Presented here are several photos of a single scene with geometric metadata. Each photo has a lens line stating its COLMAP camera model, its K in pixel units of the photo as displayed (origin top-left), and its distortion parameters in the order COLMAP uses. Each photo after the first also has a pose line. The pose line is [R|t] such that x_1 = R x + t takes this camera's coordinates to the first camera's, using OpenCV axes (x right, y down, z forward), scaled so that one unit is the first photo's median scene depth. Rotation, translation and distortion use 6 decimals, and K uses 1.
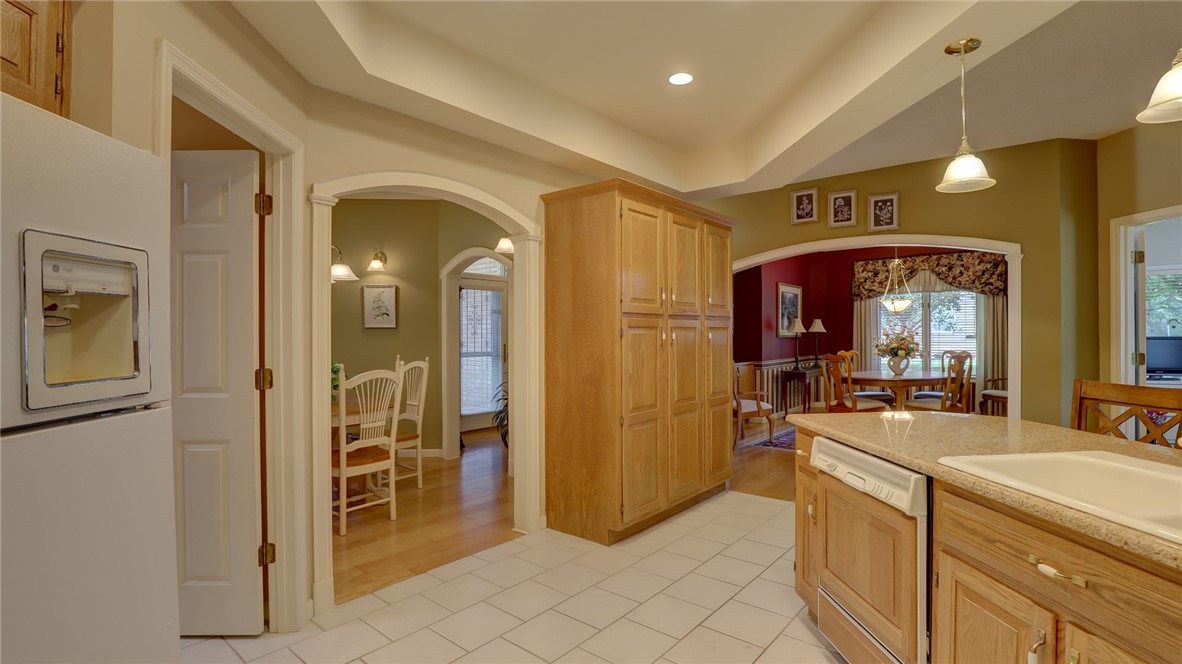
lens RADIAL K [[559.7, 0, 591.0], [0, 559.7, 332.0], [0, 0, 1]] dist [-0.025538, 0.000043]
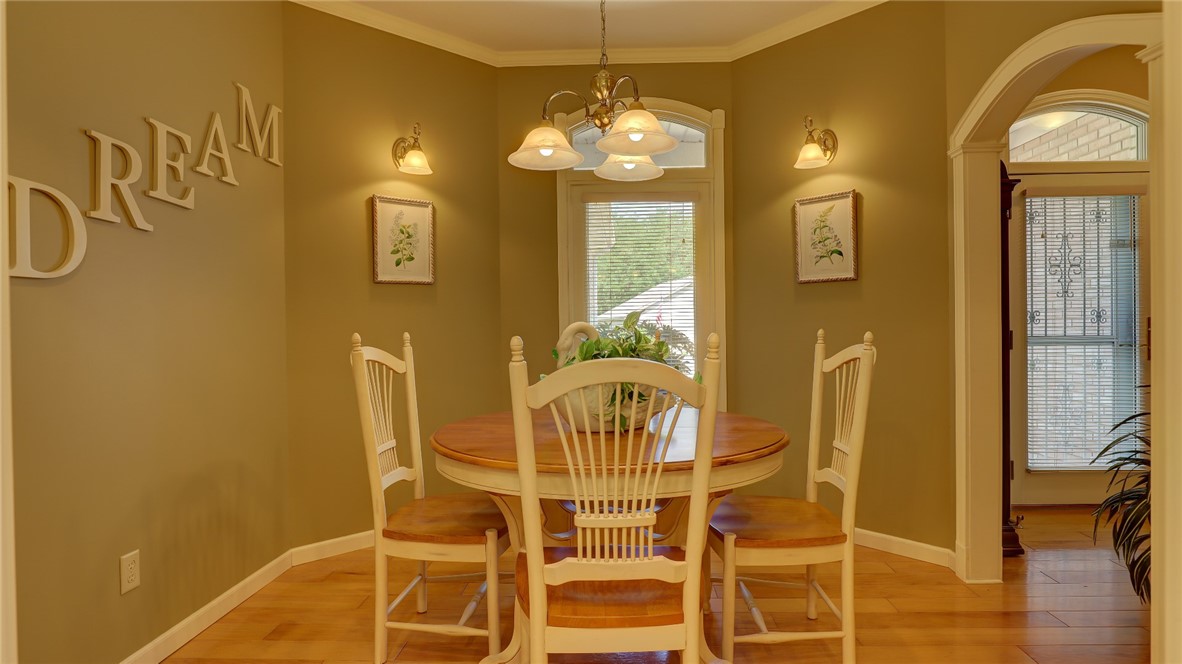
lens RADIAL K [[655.2, 0, 591.0], [0, 655.2, 332.0], [0, 0, 1]] dist [-0.006240, -0.000108]
pose [[0.642081, 0.002654, -0.766632, -0.060177], [0.008952, 0.999900, 0.010959, 0.030352], [0.766585, -0.013899, 0.641993, 0.455933]]
